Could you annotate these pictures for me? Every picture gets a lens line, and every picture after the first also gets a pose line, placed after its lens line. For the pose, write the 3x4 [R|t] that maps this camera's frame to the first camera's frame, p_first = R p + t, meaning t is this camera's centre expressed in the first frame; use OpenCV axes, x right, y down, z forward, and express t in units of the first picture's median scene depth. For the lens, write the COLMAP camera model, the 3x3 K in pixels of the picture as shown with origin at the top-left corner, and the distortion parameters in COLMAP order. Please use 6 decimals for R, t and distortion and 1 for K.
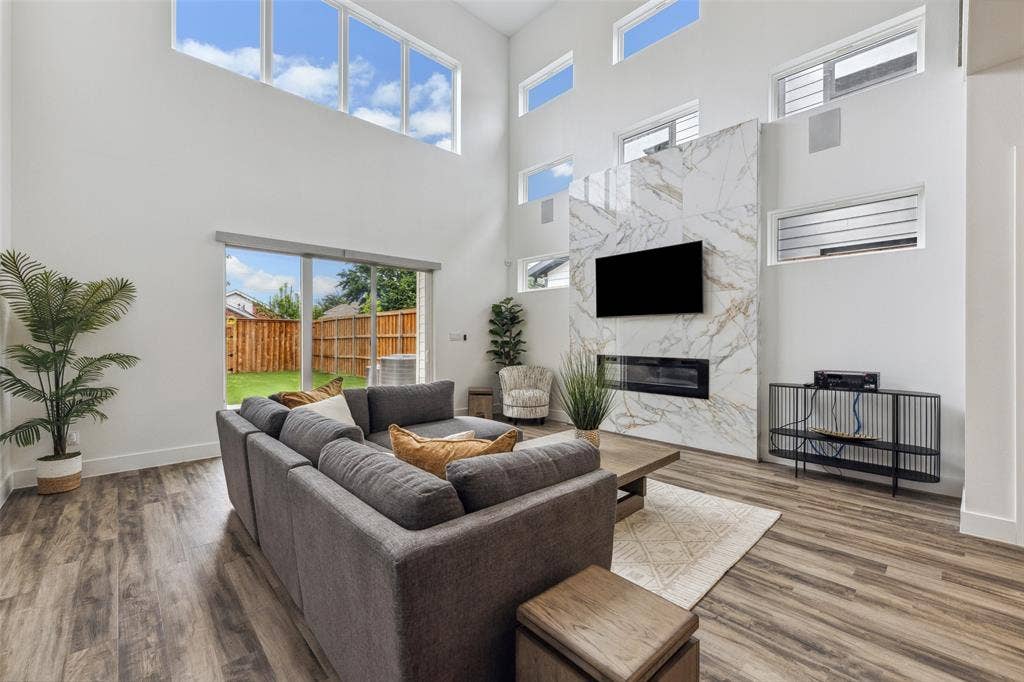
lens RADIAL K [[415.3, 0, 512.3], [0, 415.3, 341.1], [0, 0, 1]] dist [-0.003159, 0.000238]
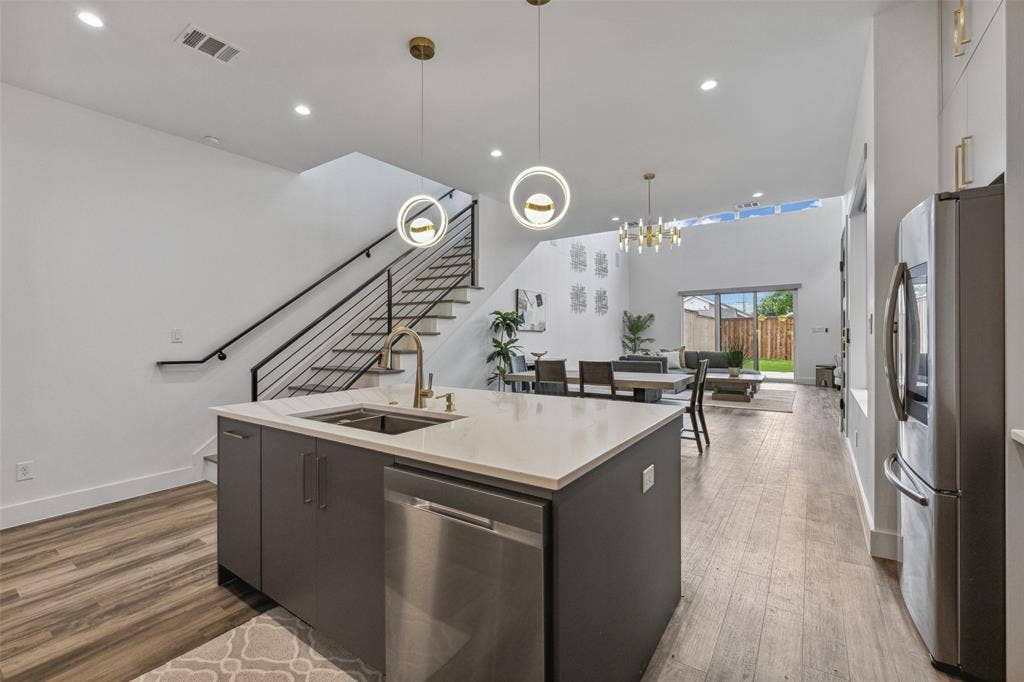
lens RADIAL K [[453.9, 0, 506.5], [0, 453.9, 340.5], [0, 0, 1]] dist [-0.001780, -0.000307]
pose [[0.225736, 0.006368, -0.974168, 2.049701], [0.005617, 0.999954, 0.007839, 0.015170], [0.974172, -0.007241, 0.225690, -0.781980]]
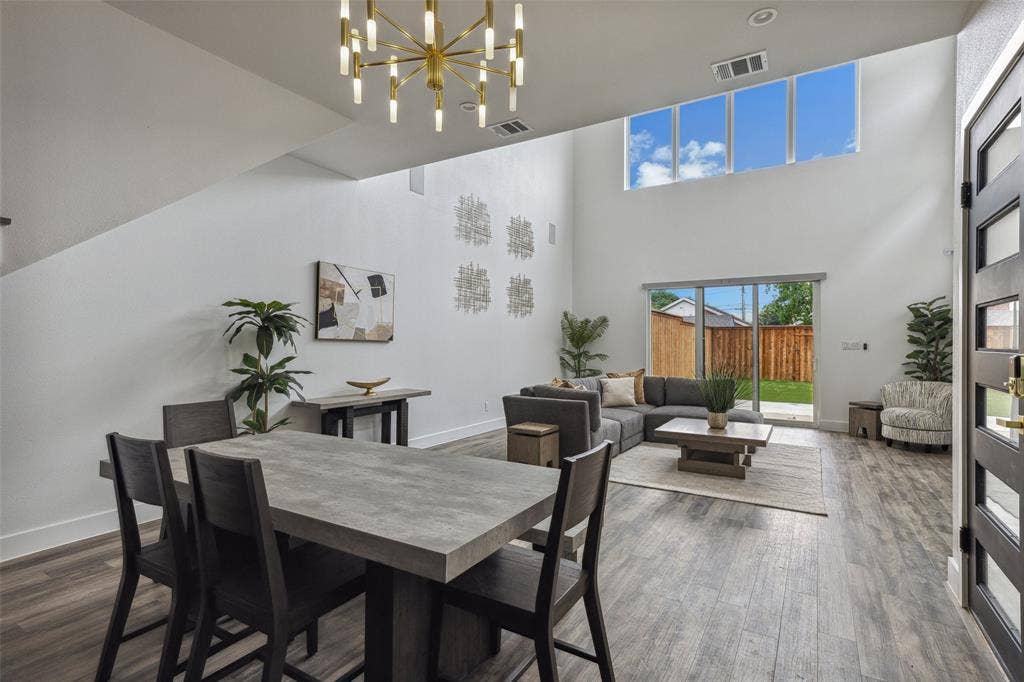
lens RADIAL K [[502.4, 0, 512.7], [0, 502.4, 338.9], [0, 0, 1]] dist [0.001318, 0.000425]
pose [[0.274824, -0.007788, -0.961463, 1.291309], [-0.010974, 0.999877, -0.011236, -0.008213], [0.961432, 0.013638, 0.274705, -0.101012]]
